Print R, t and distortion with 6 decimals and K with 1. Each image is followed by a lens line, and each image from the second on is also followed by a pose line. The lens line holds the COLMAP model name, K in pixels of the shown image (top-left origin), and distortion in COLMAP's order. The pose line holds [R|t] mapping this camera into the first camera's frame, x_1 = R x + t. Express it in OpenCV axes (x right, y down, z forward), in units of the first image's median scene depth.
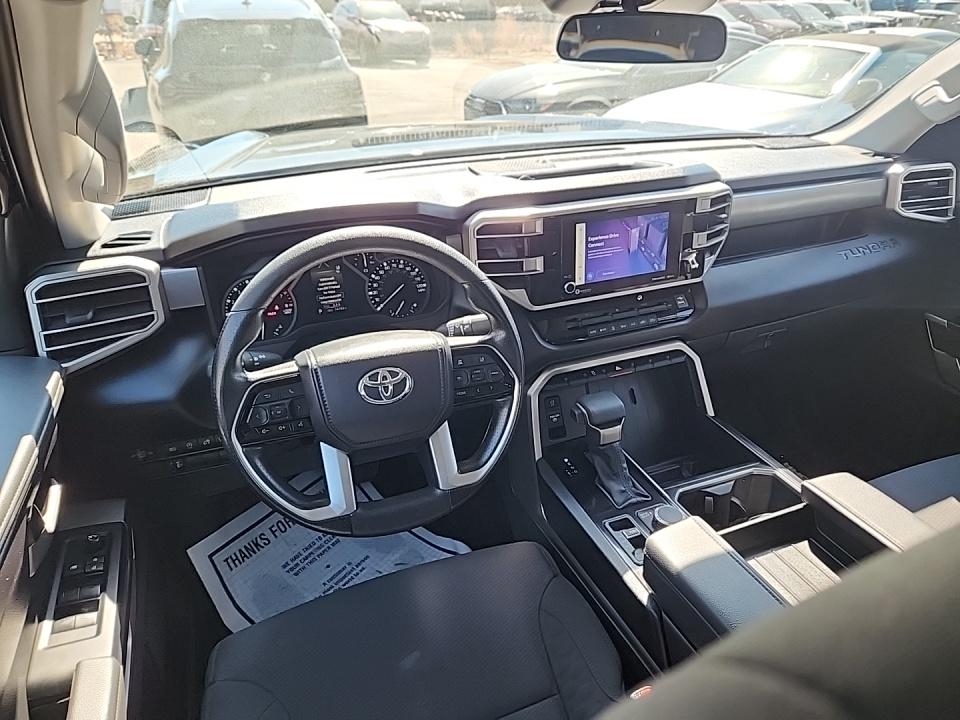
lens RADIAL K [[656.3, 0, 485.6], [0, 656.3, 367.7], [0, 0, 1]] dist [0.036316, -0.034732]
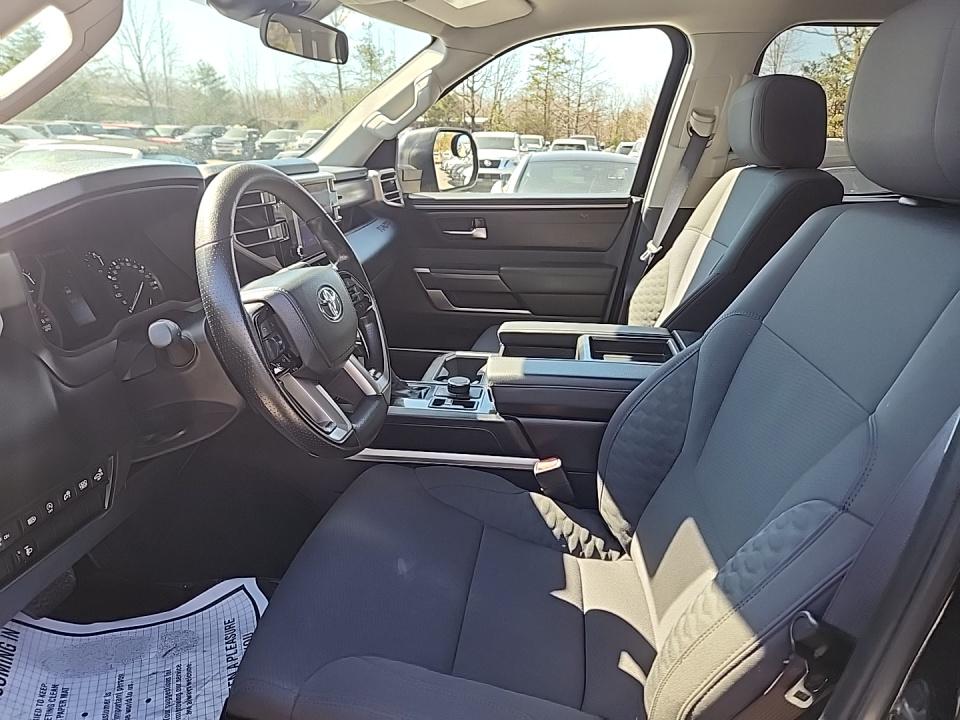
lens RADIAL K [[656.3, 0, 485.4], [0, 656.3, 361.5], [0, 0, 1]] dist [0.036316, -0.034732]
pose [[0.494152, -0.272096, 0.825698, -0.629140], [0.411078, 0.910008, 0.053863, 0.108734], [-0.766047, 0.312810, 0.561535, 0.159234]]
